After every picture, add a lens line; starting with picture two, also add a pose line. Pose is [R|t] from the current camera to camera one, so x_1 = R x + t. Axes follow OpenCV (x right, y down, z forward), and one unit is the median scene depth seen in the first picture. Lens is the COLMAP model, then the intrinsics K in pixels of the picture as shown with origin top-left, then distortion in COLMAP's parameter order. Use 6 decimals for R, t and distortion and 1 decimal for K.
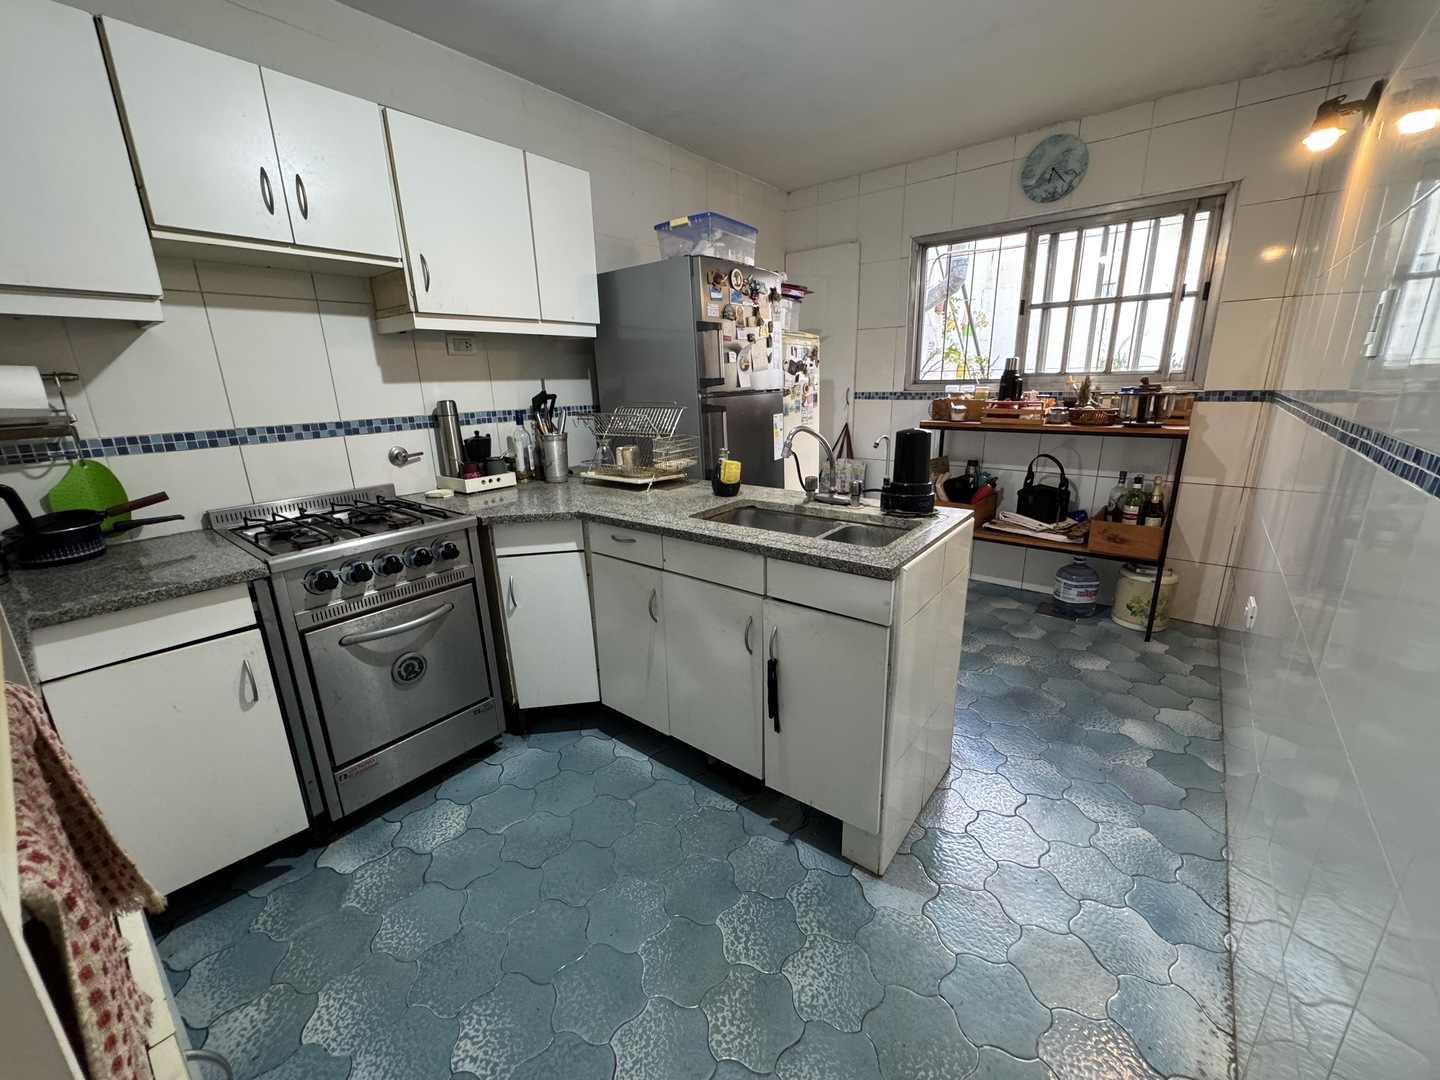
lens RADIAL K [[576.7, 0, 719.7], [0, 576.7, 538.9], [0, 0, 1]] dist [-0.004302, 0.000371]
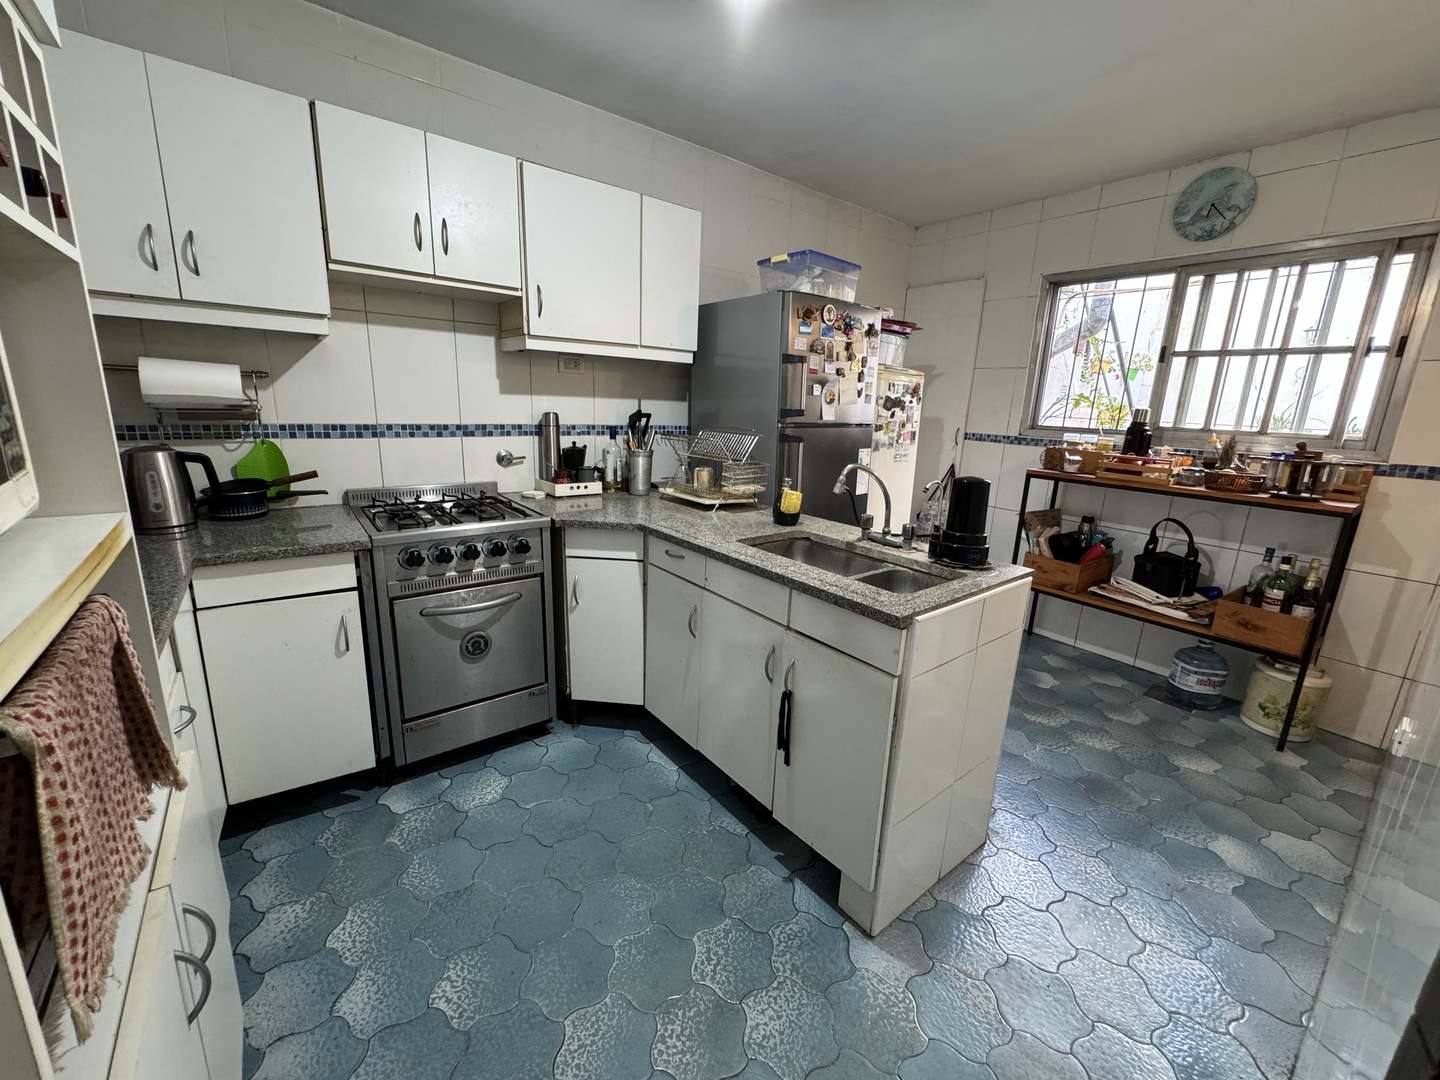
lens RADIAL K [[576.7, 0, 719.7], [0, 576.7, 538.9], [0, 0, 1]] dist [-0.004302, 0.000371]
pose [[0.970440, 0.115967, -0.211654, 0.107963], [-0.124033, 0.991958, -0.025194, -0.009379], [0.207030, 0.050701, 0.977020, -0.012786]]
